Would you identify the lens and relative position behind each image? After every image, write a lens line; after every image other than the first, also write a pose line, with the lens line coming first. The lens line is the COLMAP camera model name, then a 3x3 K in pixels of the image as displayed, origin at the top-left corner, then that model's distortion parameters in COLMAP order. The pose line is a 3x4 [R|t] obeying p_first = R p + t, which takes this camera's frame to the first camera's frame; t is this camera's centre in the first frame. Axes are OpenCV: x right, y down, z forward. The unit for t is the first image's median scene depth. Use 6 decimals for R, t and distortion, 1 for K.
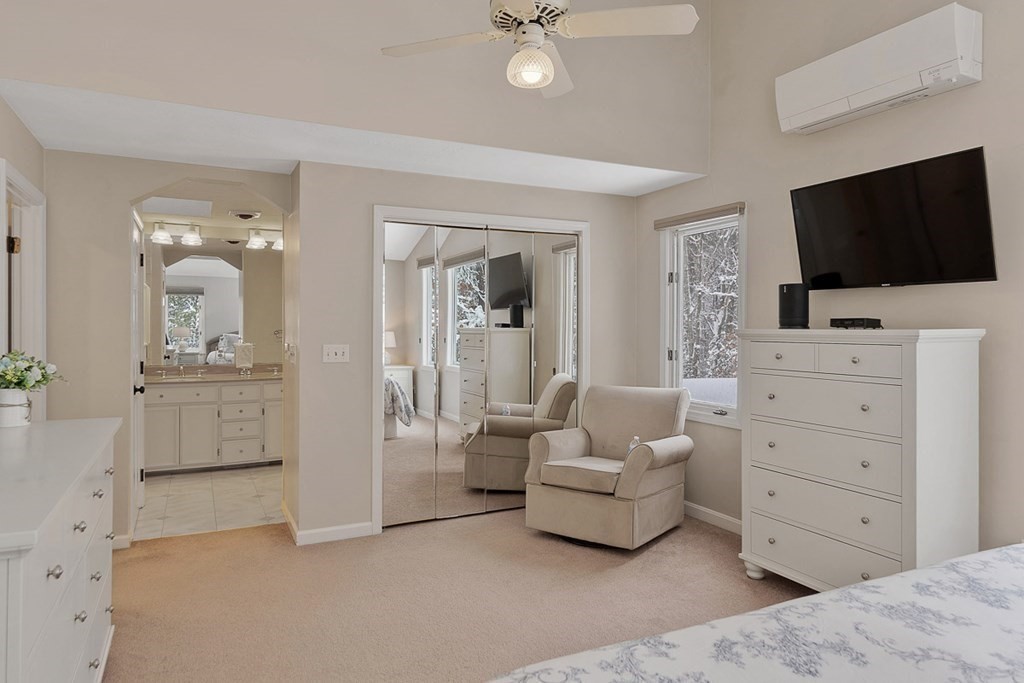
lens RADIAL K [[616.0, 0, 512.2], [0, 616.0, 322.2], [0, 0, 1]] dist [-0.000206, -0.000135]
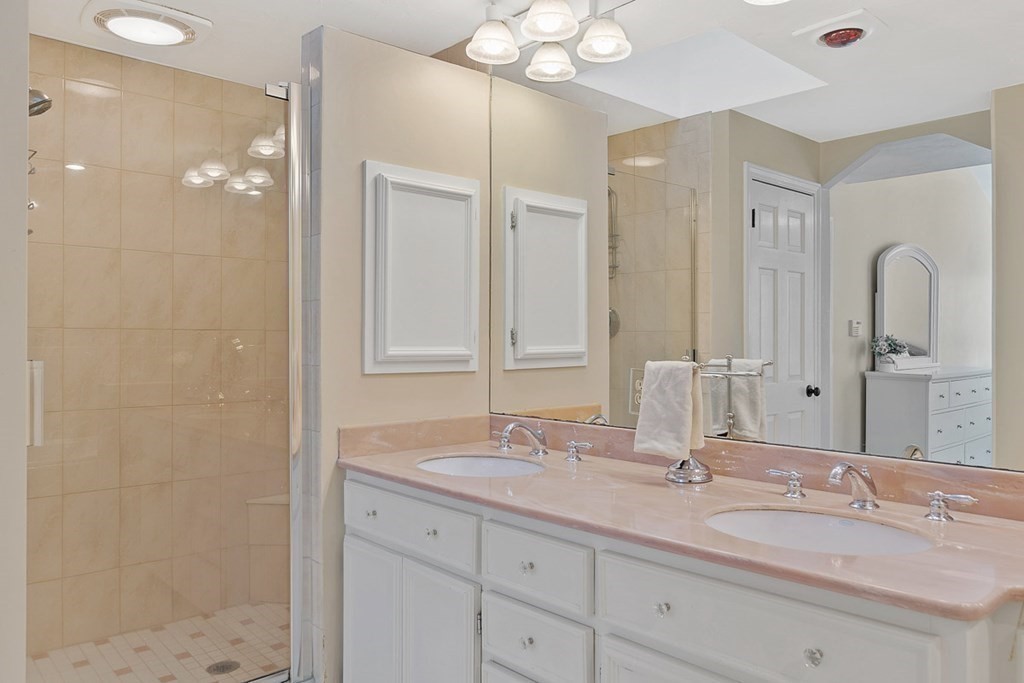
lens RADIAL K [[722.0, 0, 515.2], [0, 722.0, 318.7], [0, 0, 1]] dist [0.077232, 0.000842]
pose [[0.305316, -0.009798, -0.952201, -0.078111], [0.006429, 0.999945, -0.008228, 0.009167], [0.952229, -0.003610, 0.305363, 0.416470]]
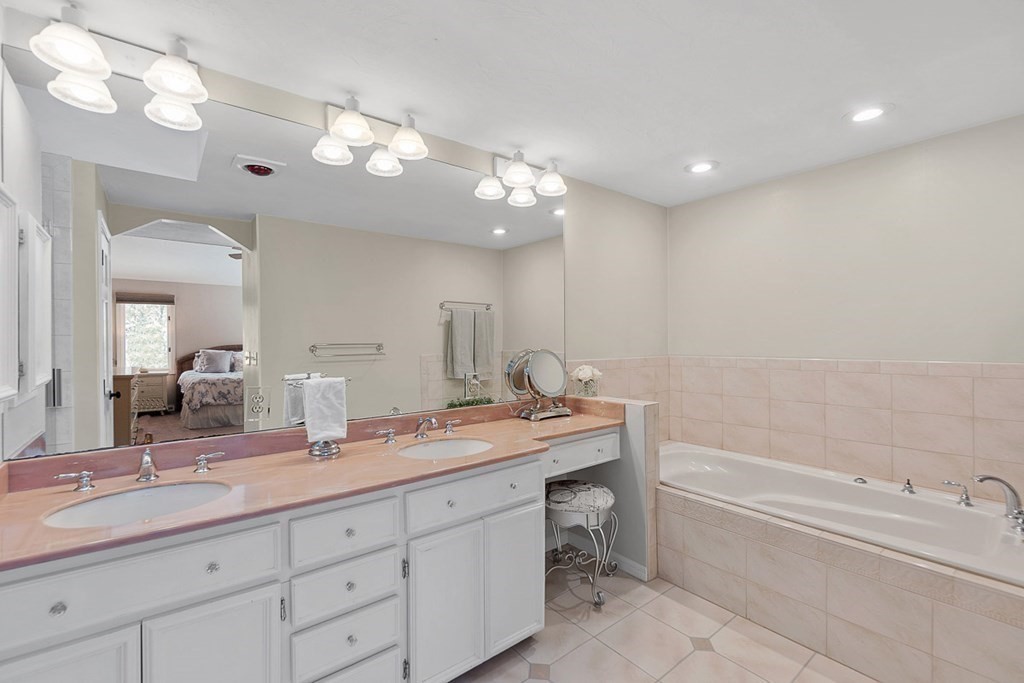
lens RADIAL K [[450.1, 0, 512.0], [0, 450.1, 341.5], [0, 0, 1]] dist [-0.001791, -0.000453]
pose [[0.981343, -0.004011, 0.192221, -0.184102], [0.002909, 0.999978, 0.006015, 0.004919], [-0.192241, -0.005344, 0.981333, 0.342016]]
